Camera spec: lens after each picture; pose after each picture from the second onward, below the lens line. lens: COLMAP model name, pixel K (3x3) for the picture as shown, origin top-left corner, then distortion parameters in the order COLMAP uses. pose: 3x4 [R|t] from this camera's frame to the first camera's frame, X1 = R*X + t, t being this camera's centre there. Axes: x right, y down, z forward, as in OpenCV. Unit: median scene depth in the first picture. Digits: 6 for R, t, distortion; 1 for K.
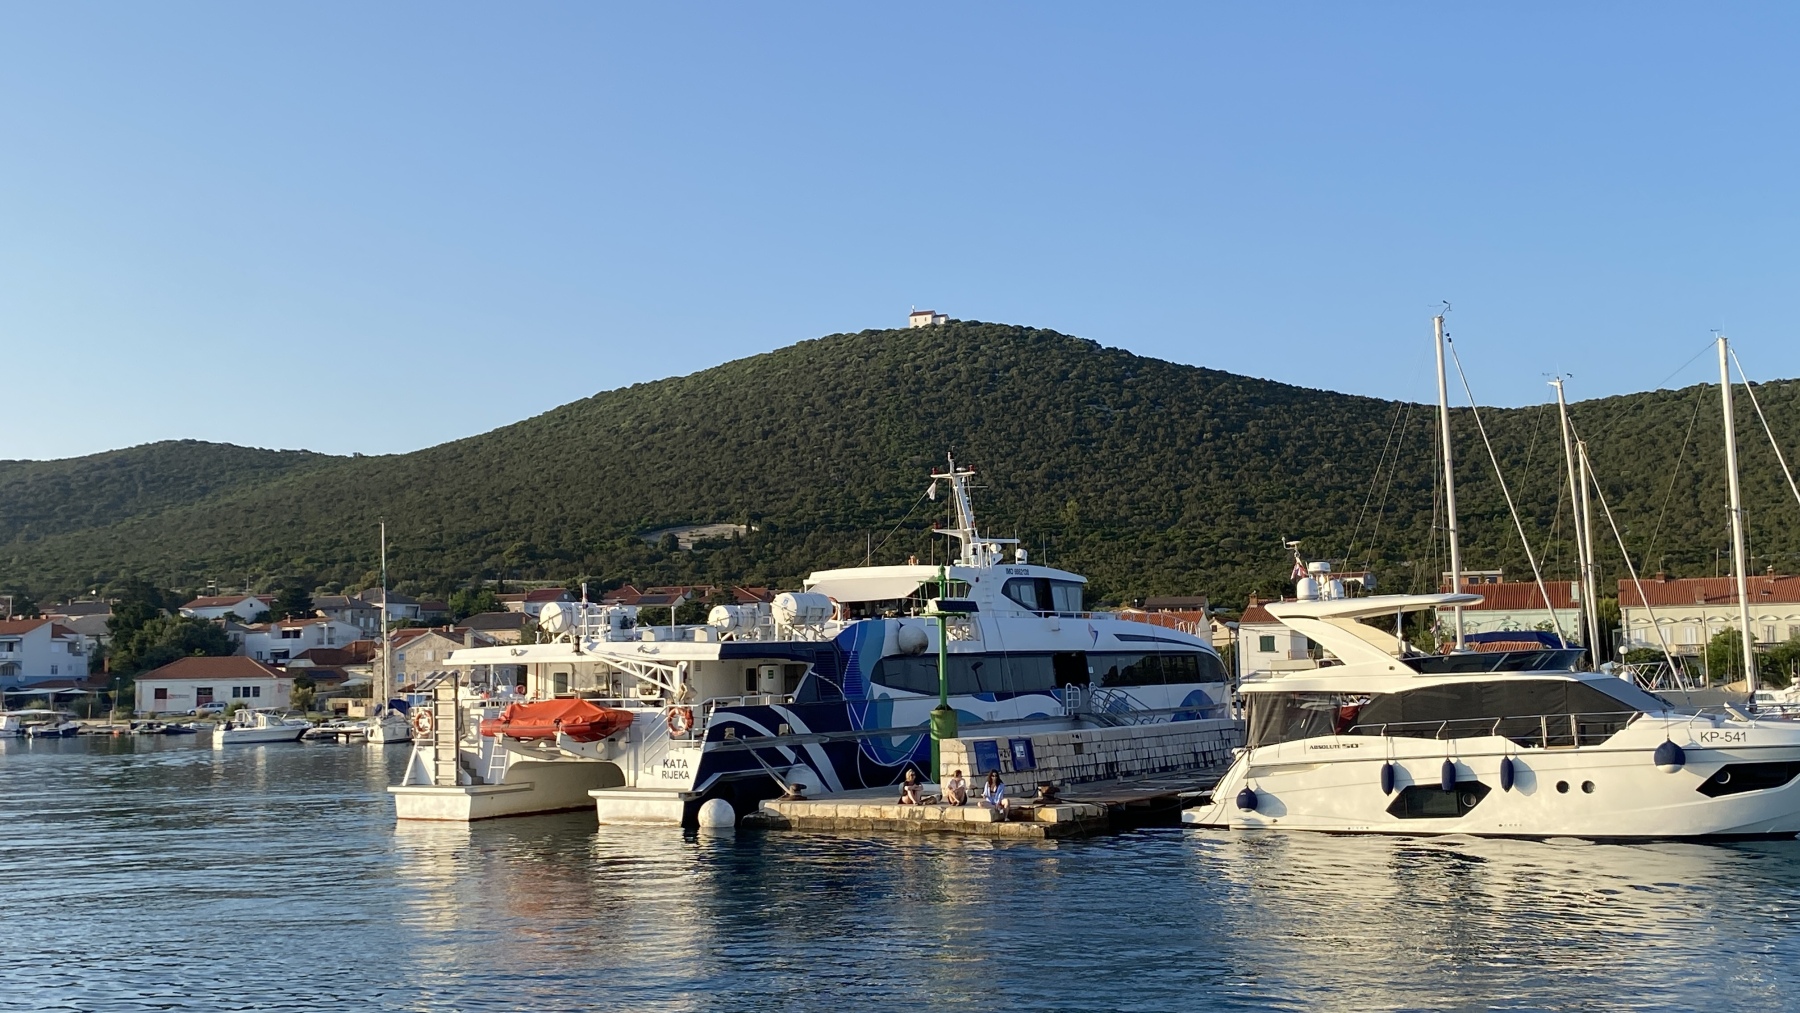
lens RADIAL K [[2018.2, 0, 900.0], [0, 2018.2, 506.5], [0, 0, 1]] dist [0.229607, -0.640640]
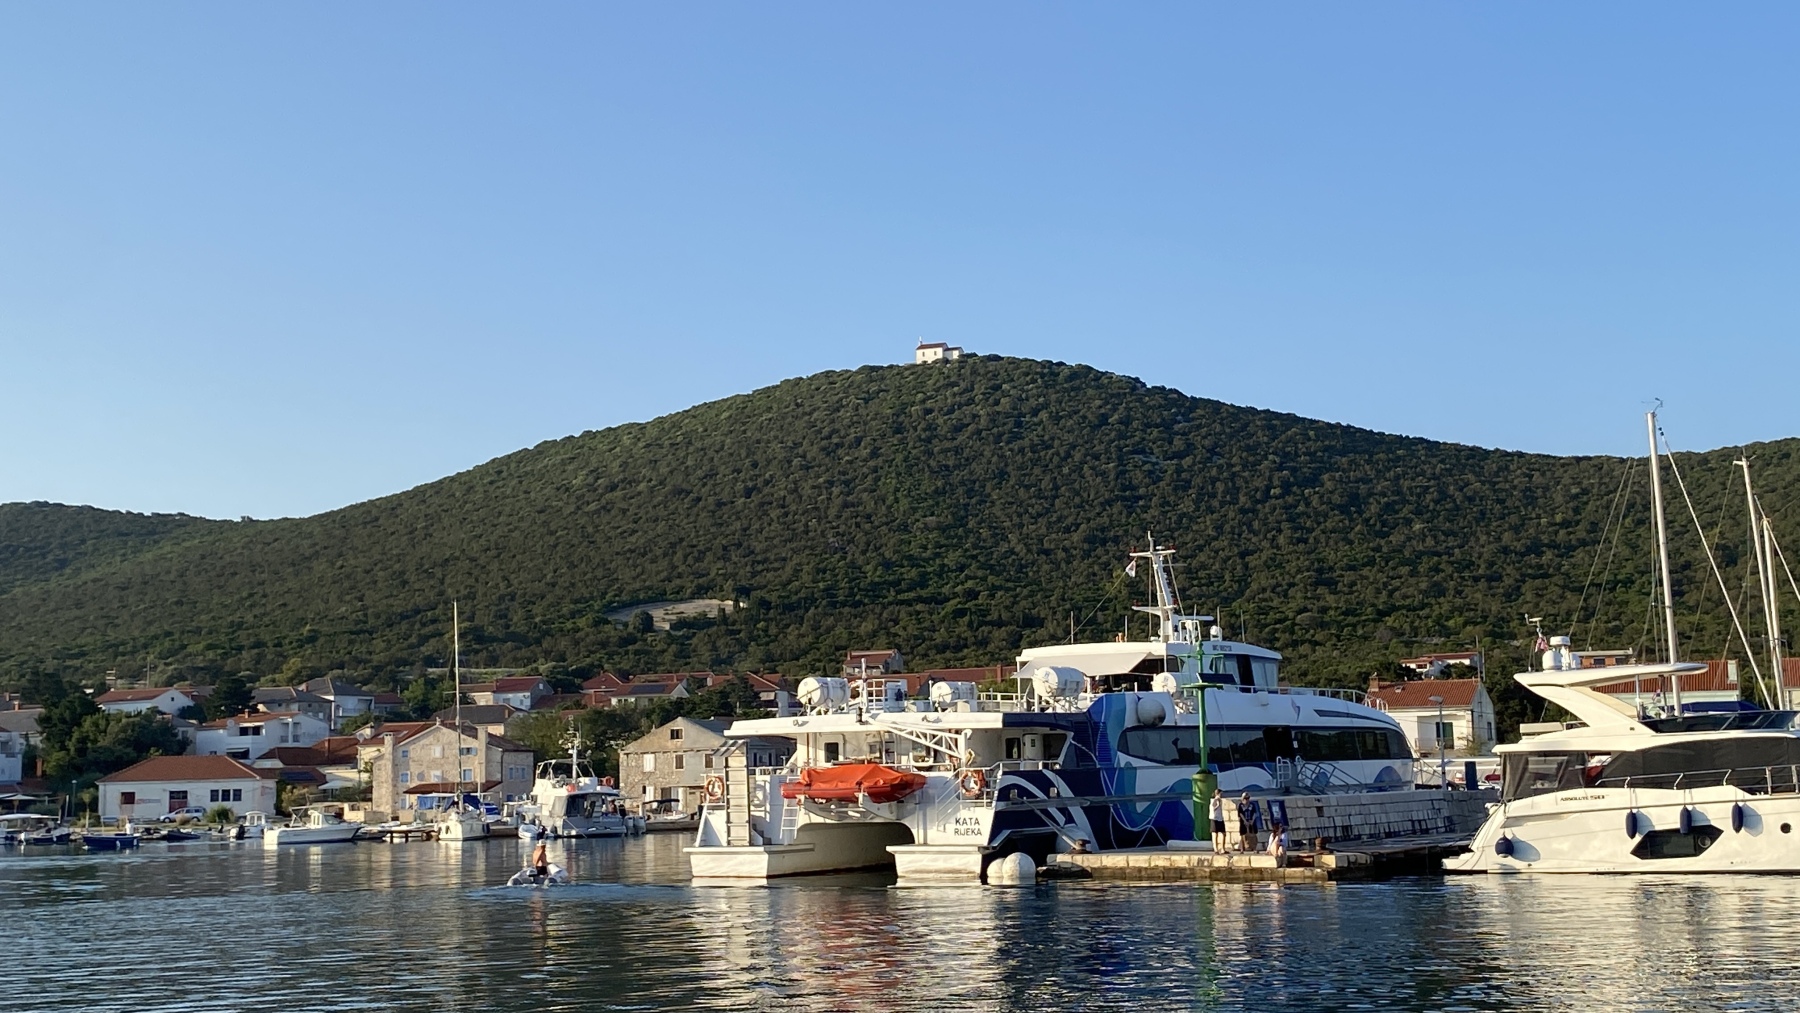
lens RADIAL K [[2535.9, 0, 900.0], [0, 2535.9, 506.5], [0, 0, 1]] dist [0.266614, -0.906073]
pose [[0.999819, -0.004734, 0.018454, -0.043776], [0.005230, 0.999623, -0.026961, -0.001853], [-0.018319, 0.027053, 0.999466, -0.097934]]
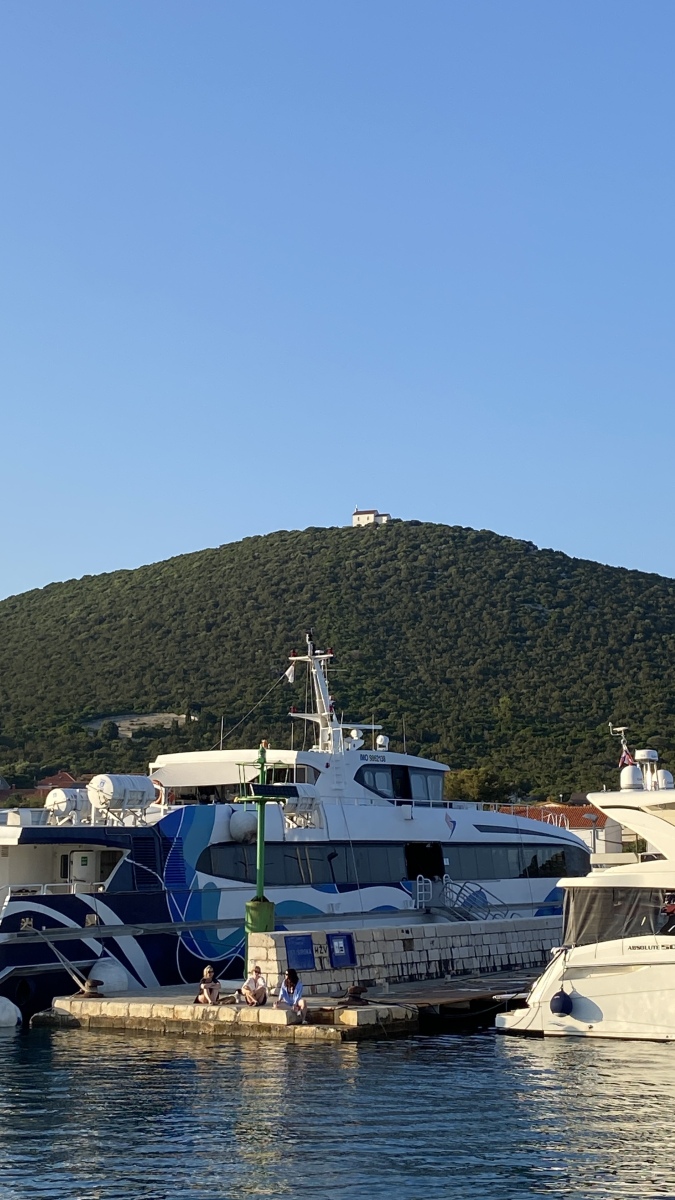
lens RADIAL K [[1943.8, 0, 375.7], [0, 1943.8, 601.4], [0, 0, 1]] dist [0.187294, 0.005818]
pose [[0.999789, 0.018546, 0.008834, 0.017019], [-0.018066, 0.998504, -0.051611, 0.001823], [-0.009778, 0.051440, 0.998628, 0.021824]]
